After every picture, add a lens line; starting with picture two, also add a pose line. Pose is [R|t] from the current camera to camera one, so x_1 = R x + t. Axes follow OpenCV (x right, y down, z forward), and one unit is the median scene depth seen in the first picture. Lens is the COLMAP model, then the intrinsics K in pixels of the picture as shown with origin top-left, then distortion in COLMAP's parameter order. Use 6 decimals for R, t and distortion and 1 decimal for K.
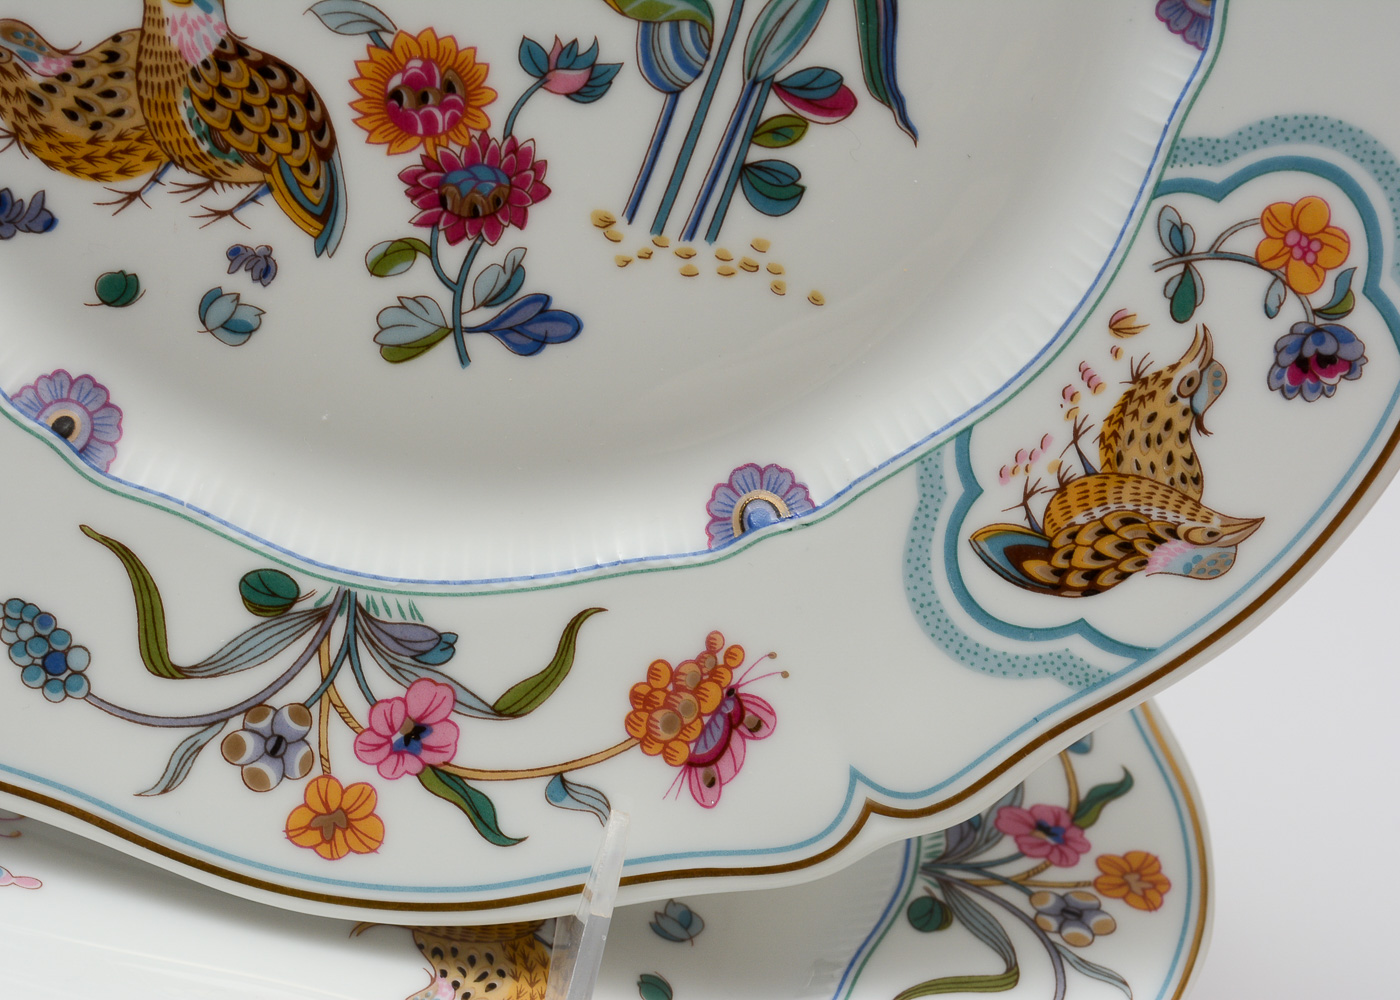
lens RADIAL K [[3466.3, 0, 702.8], [0, 3466.3, 501.3], [0, 0, 1]] dist [0.071071, 0.000000]
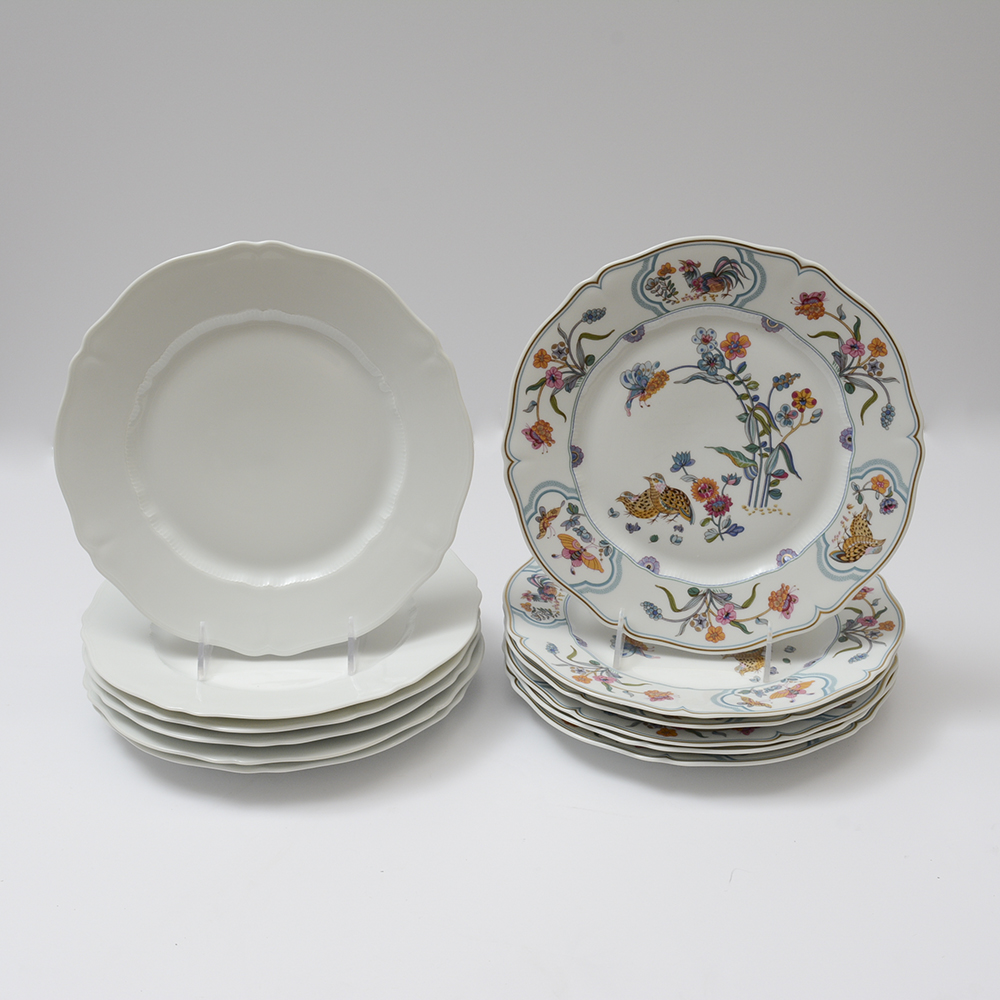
lens RADIAL K [[1592.5, 0, 499.0], [0, 1592.5, 500.0], [0, 0, 1]] dist [-0.029702, 0.000000]
pose [[0.955884, -0.198101, -0.216892, 0.135807], [0.162367, 0.971645, -0.171884, 0.251914], [0.244792, 0.129085, 0.960944, -1.336994]]
